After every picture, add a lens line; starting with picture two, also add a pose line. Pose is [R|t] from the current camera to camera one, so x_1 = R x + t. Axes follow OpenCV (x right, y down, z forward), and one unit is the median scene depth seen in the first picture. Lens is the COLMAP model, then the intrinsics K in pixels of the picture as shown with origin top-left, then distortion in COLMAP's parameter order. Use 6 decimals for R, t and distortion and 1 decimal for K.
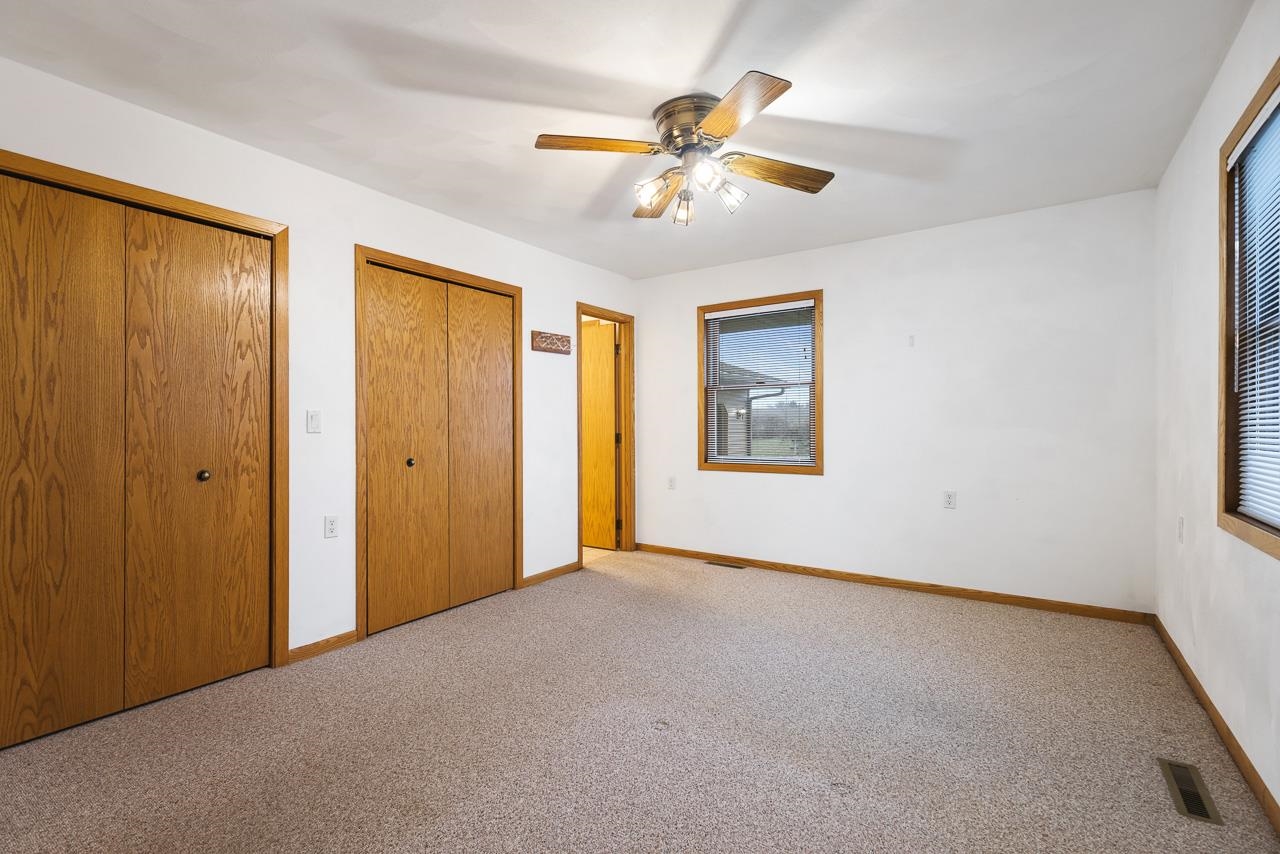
lens RADIAL K [[582.1, 0, 637.8], [0, 582.1, 426.0], [0, 0, 1]] dist [0.000819, -0.000607]
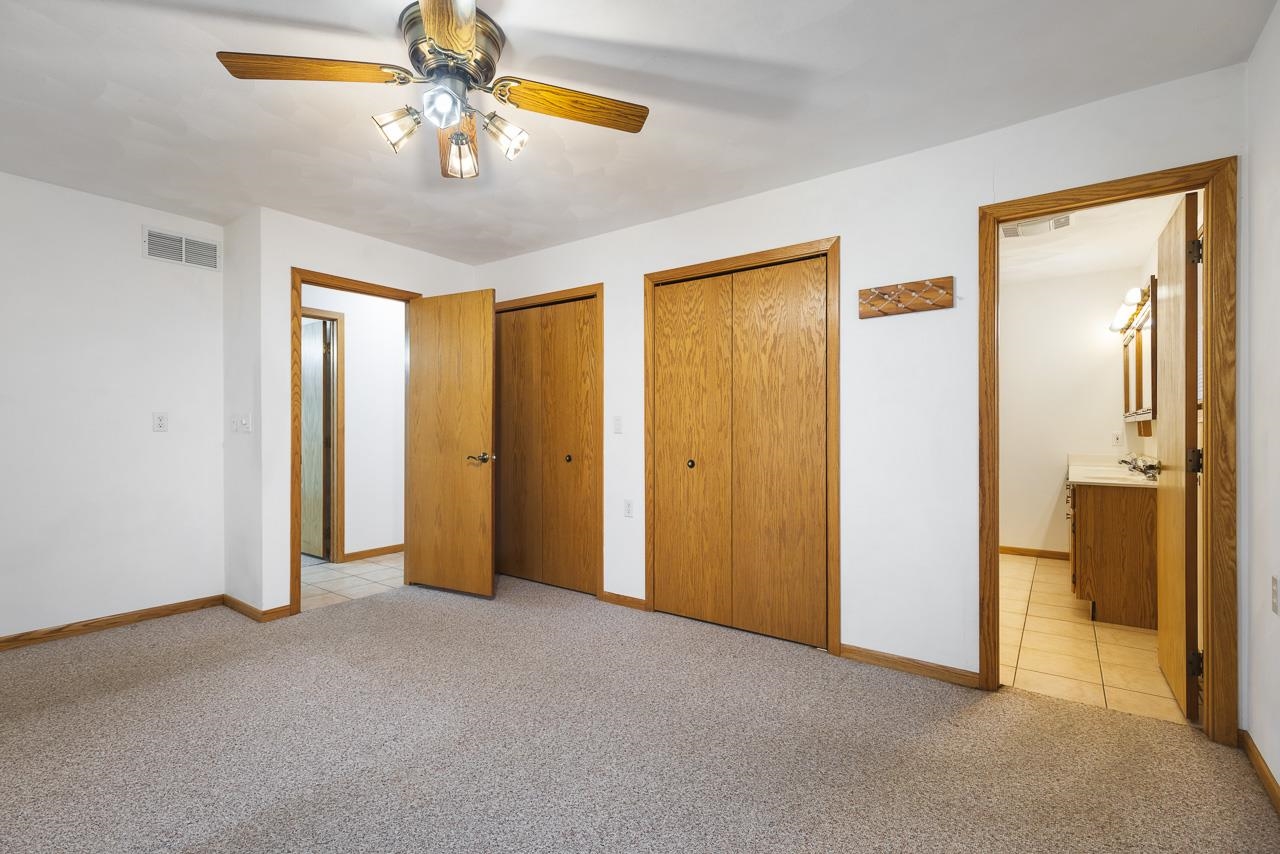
lens RADIAL K [[582.1, 0, 640.2], [0, 582.1, 425.3], [0, 0, 1]] dist [0.000819, -0.000607]
pose [[-0.043685, -0.000502, -0.999045, 0.629963], [-0.002996, 0.999995, -0.000371, -0.004808], [0.999041, 0.002977, -0.043686, 0.938263]]
